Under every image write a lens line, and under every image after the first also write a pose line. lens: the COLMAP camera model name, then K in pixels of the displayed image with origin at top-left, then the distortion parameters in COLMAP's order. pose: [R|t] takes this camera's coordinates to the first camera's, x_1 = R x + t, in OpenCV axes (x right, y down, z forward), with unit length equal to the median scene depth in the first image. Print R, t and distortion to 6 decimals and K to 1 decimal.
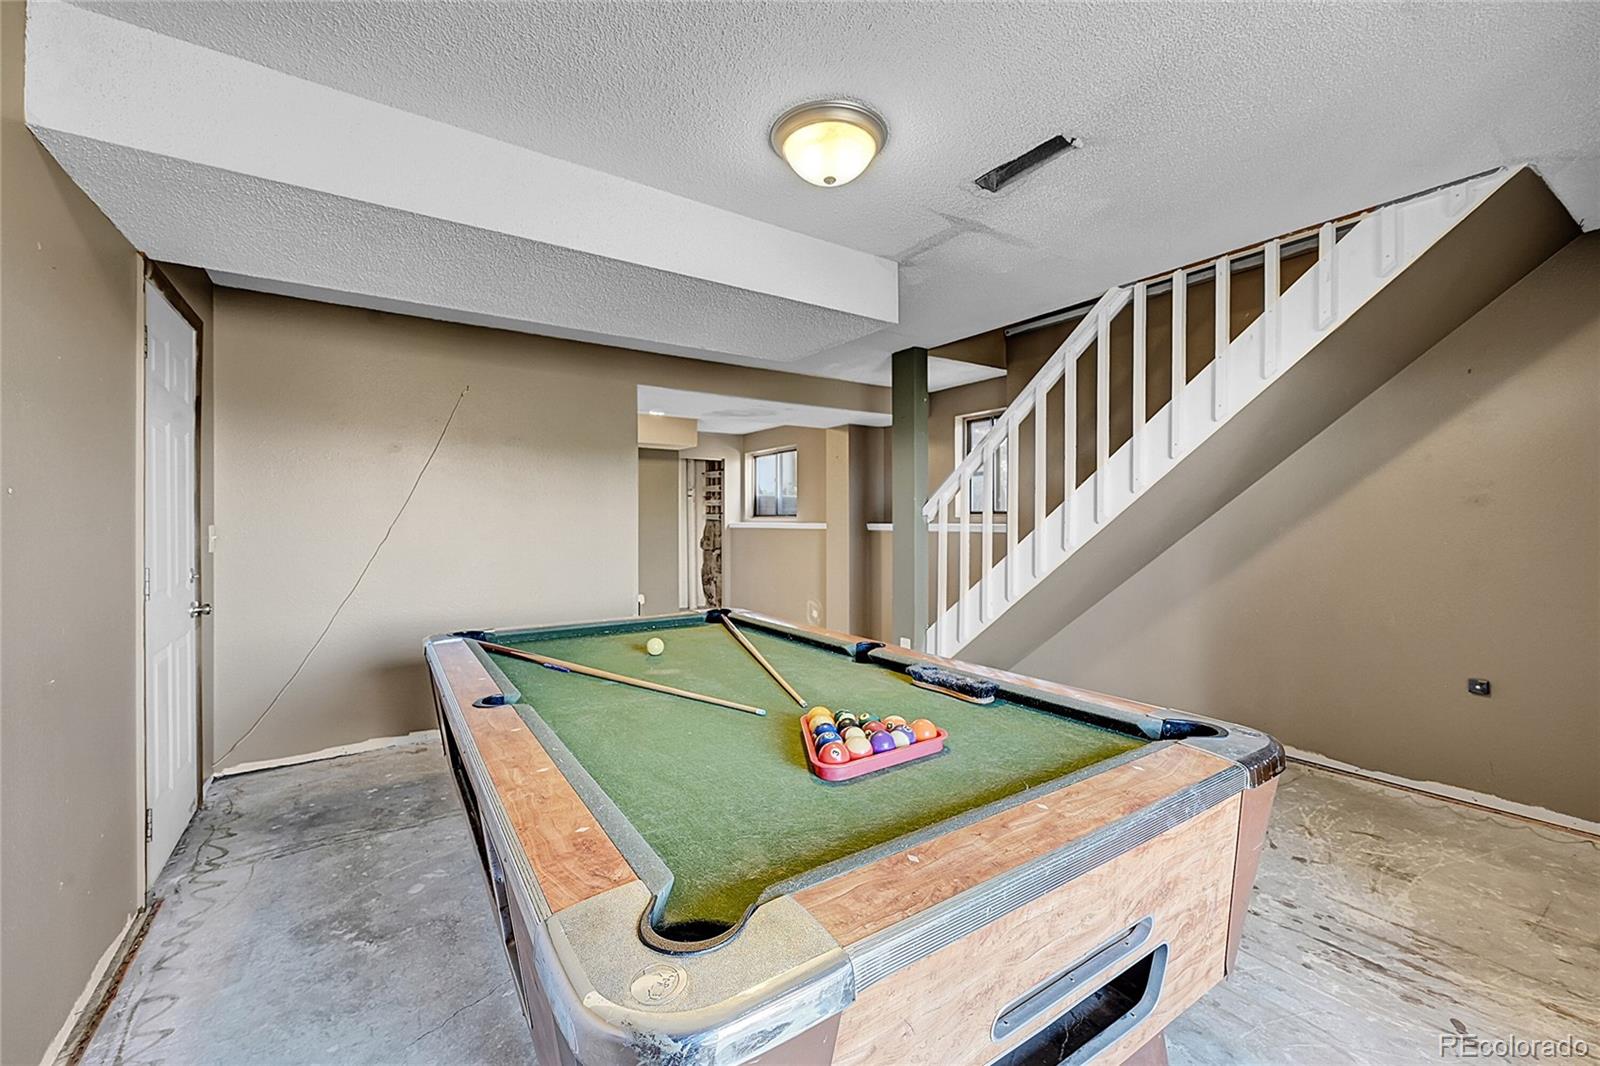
lens RADIAL K [[642.7, 0, 799.8], [0, 642.7, 528.8], [0, 0, 1]] dist [-0.004138, 0.000596]
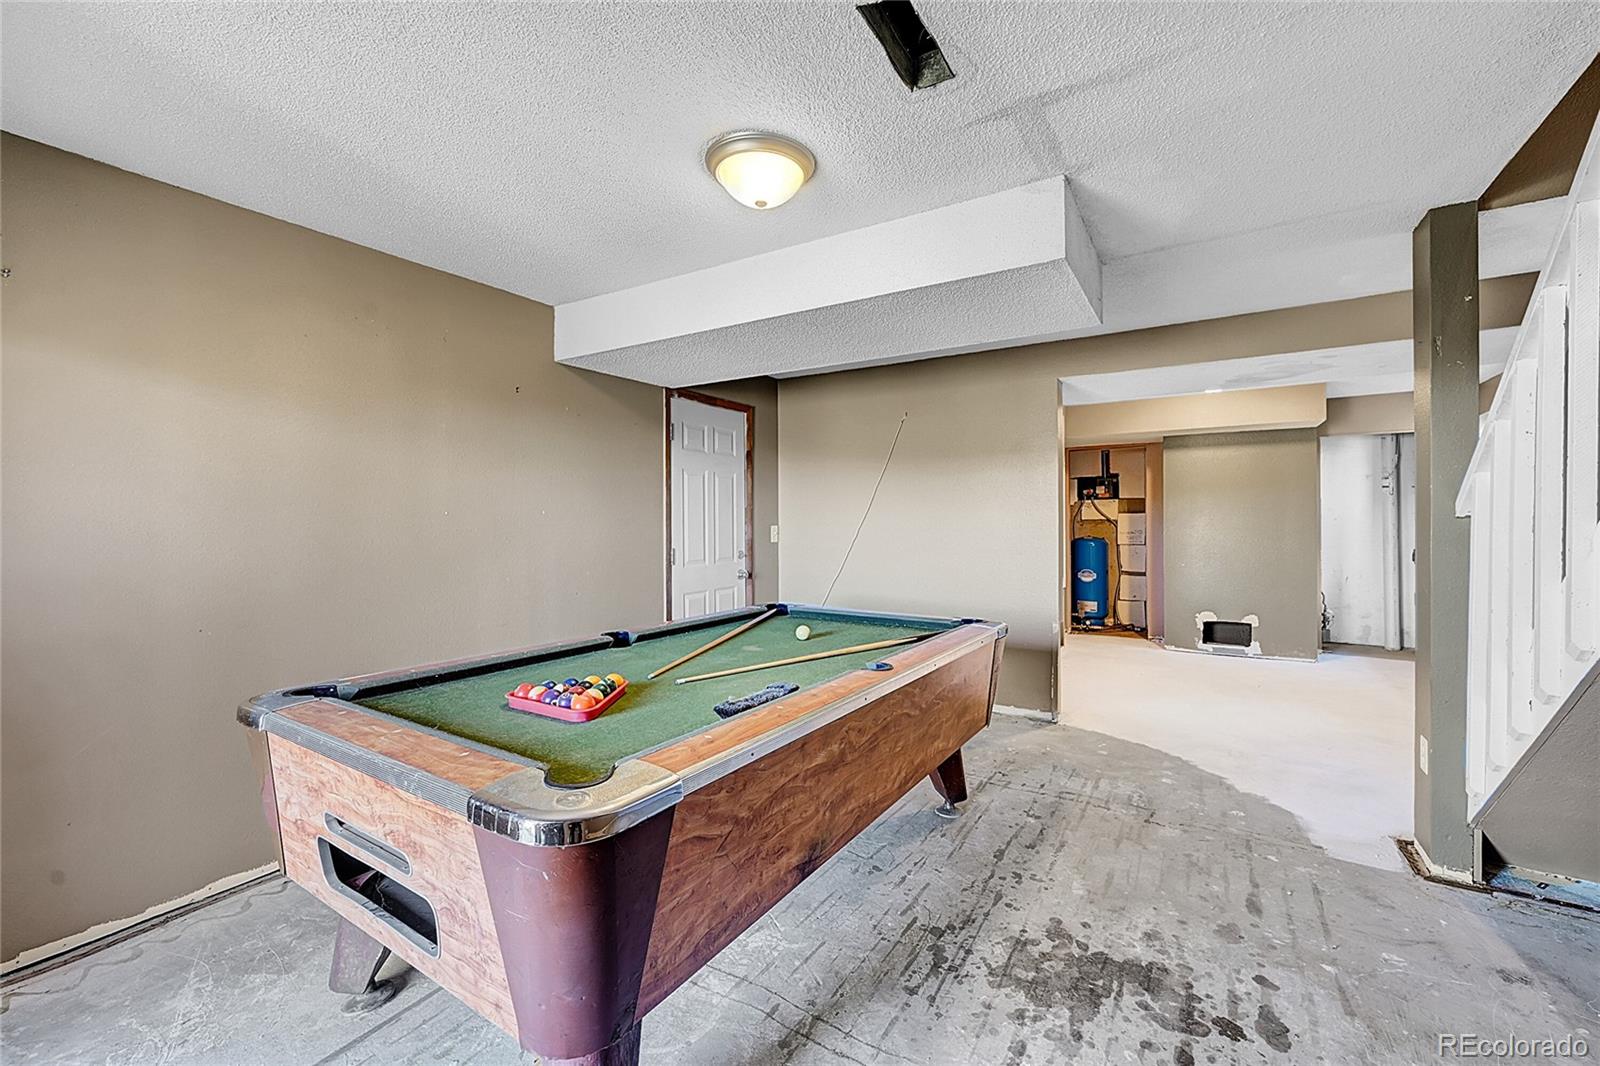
lens RADIAL K [[642.7, 0, 795.4], [0, 642.7, 526.8], [0, 0, 1]] dist [-0.004138, 0.000596]
pose [[0.403026, 0.008620, -0.915148, 0.924320], [-0.010259, 0.999935, 0.004900, -0.016512], [0.915131, 0.007414, 0.403089, 0.560162]]
